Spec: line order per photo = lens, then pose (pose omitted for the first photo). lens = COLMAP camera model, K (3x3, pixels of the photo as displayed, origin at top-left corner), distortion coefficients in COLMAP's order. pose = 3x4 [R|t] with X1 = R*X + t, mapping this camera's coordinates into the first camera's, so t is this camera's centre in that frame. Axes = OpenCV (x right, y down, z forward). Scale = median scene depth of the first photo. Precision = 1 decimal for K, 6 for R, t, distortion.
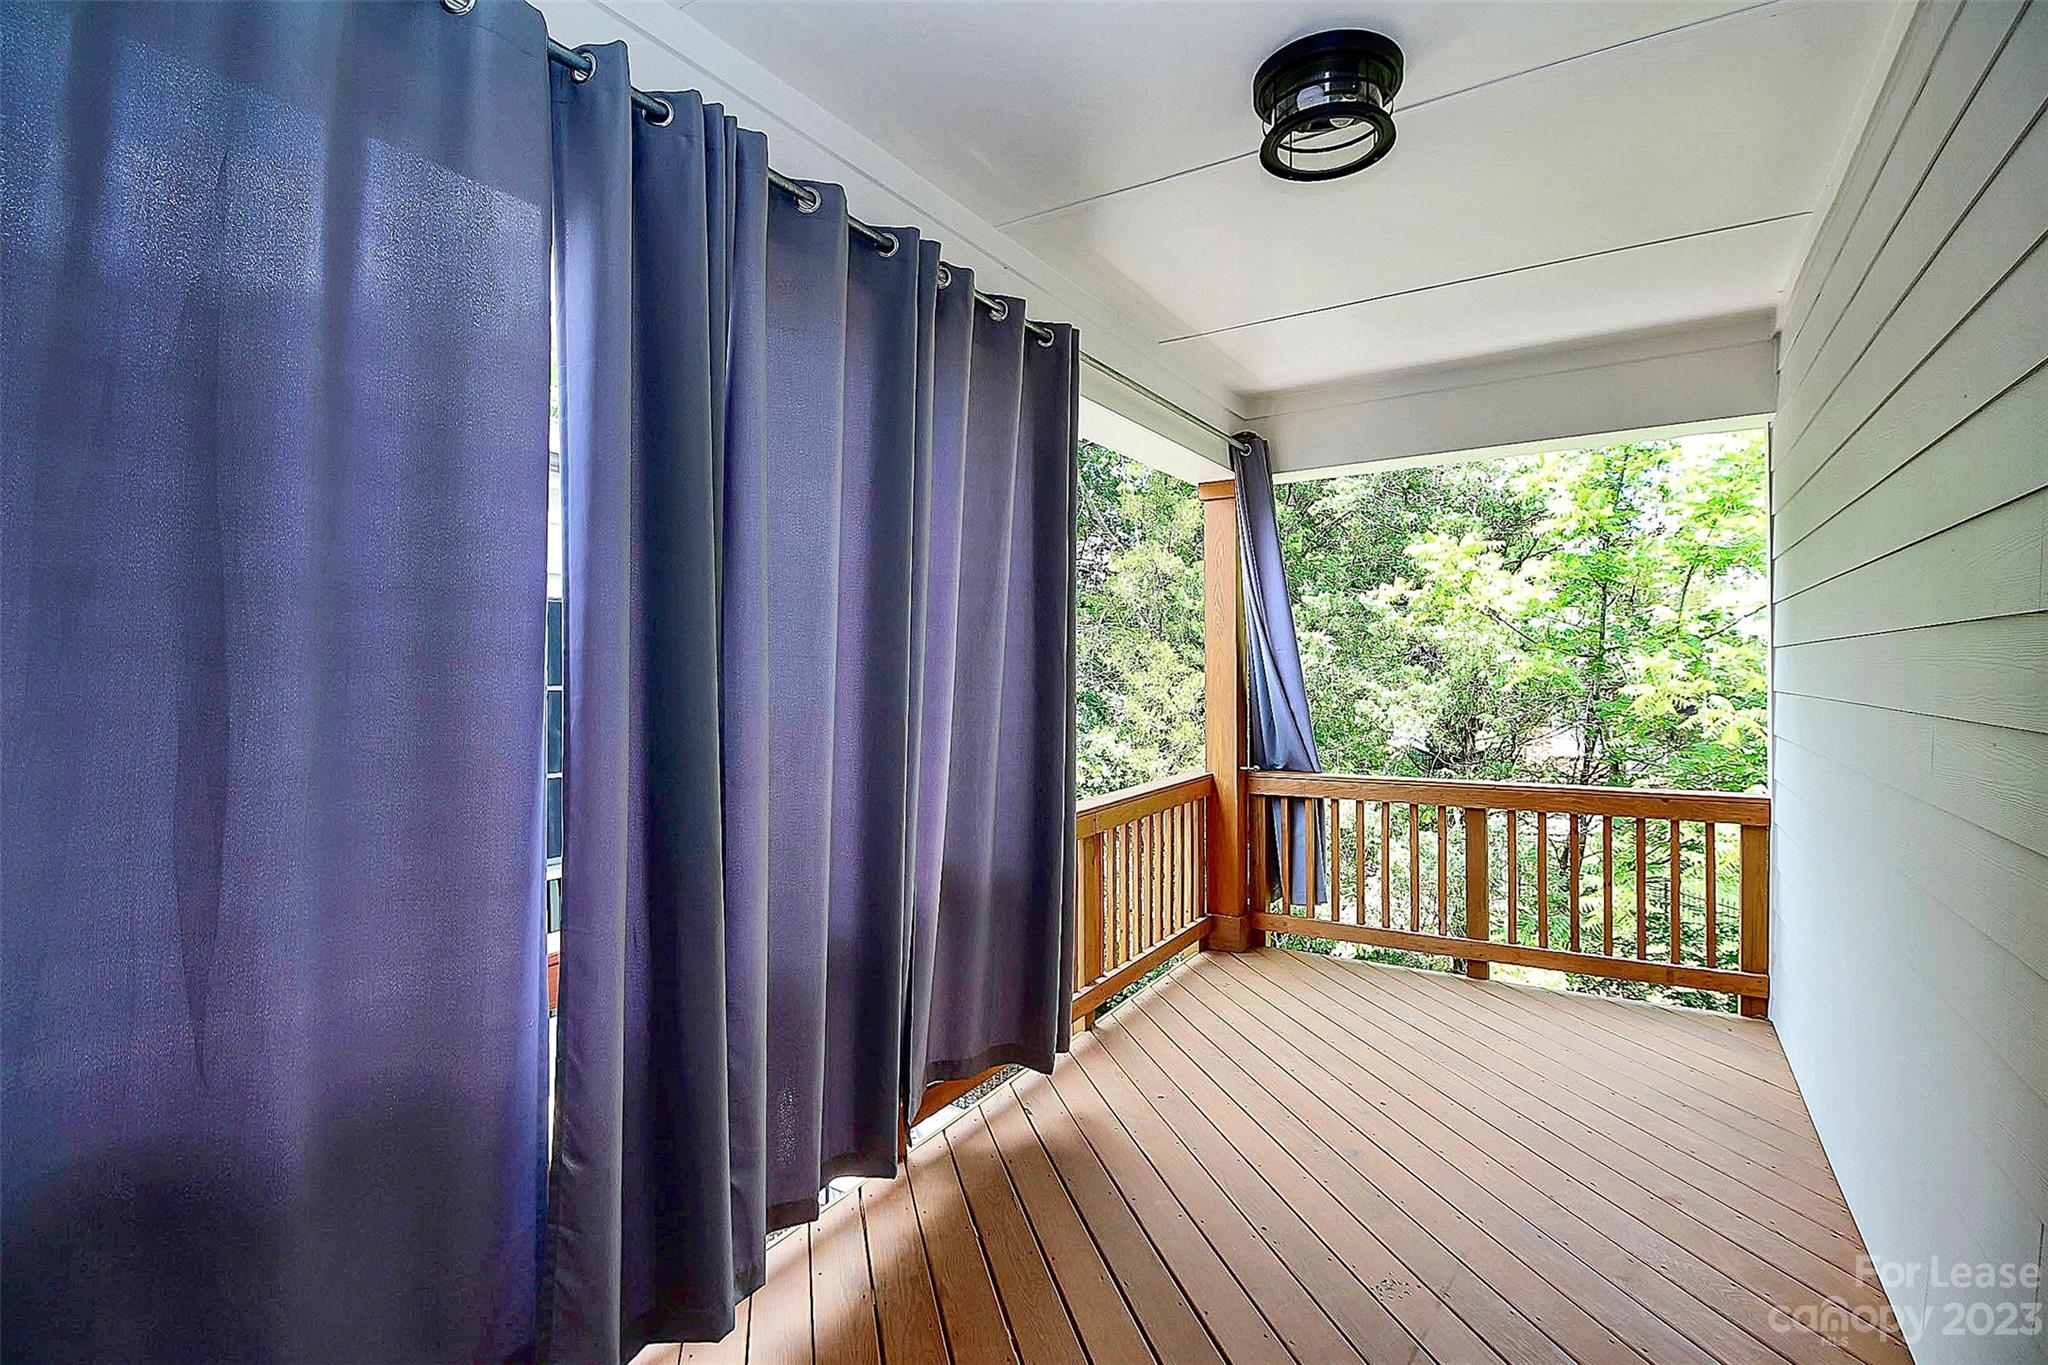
lens RADIAL K [[968.2, 0, 1024.8], [0, 968.2, 673.7], [0, 0, 1]] dist [0.000600, -0.011922]
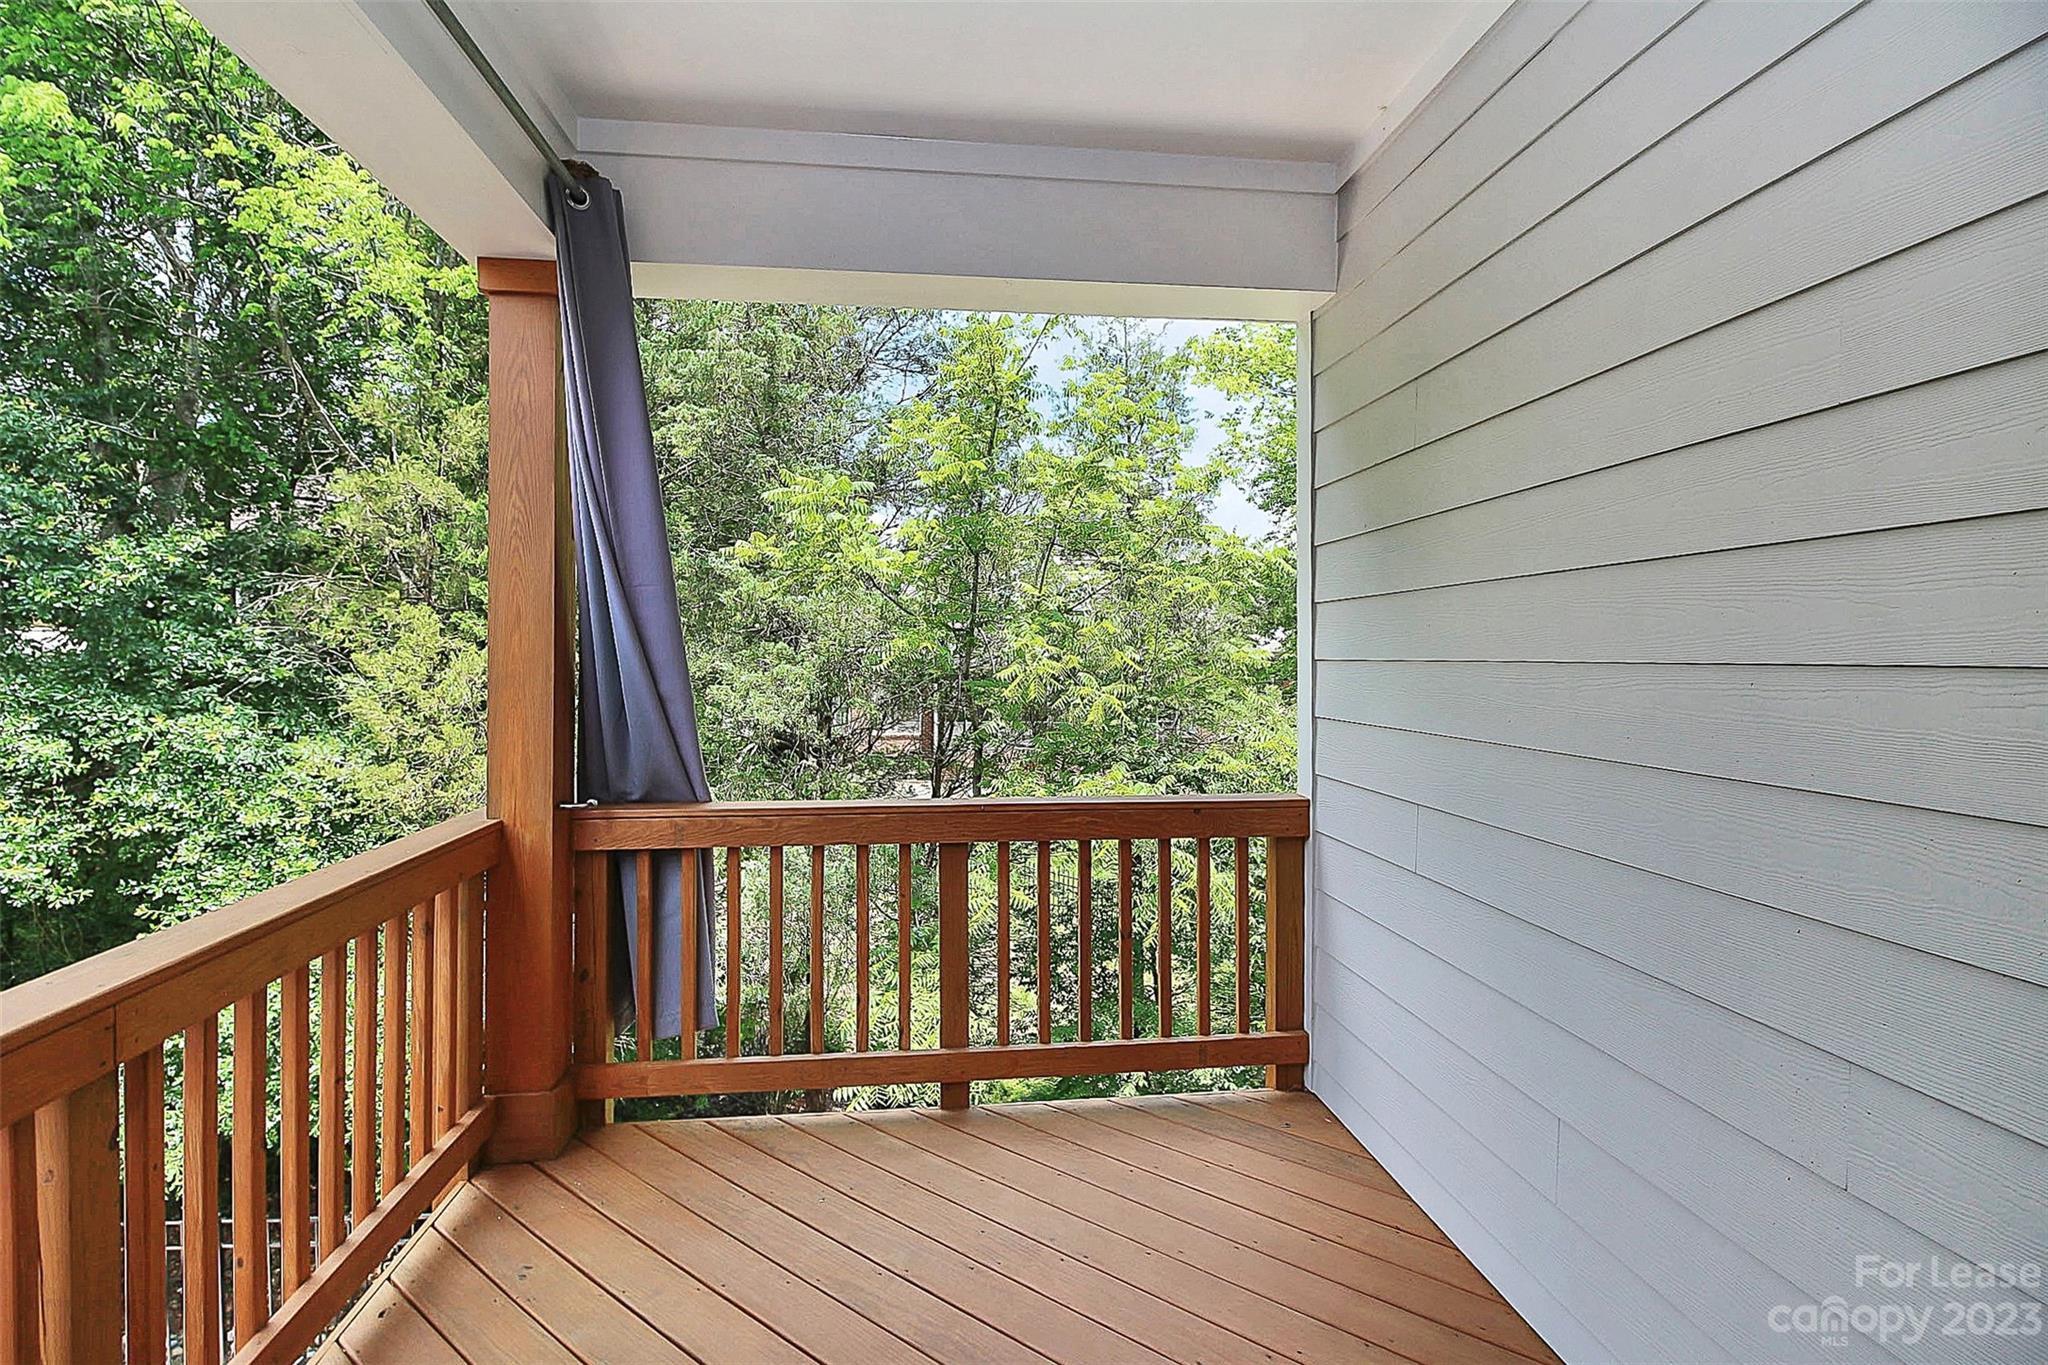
lens RADIAL K [[989.6, 0, 1028.2], [0, 989.6, 634.8], [0, 0, 1]] dist [0.019074, 0.000334]
pose [[0.780805, 0.014526, 0.624605, 0.073172], [0.001682, 0.999677, -0.025351, 0.013581], [-0.624772, 0.020845, 0.780529, 0.378598]]
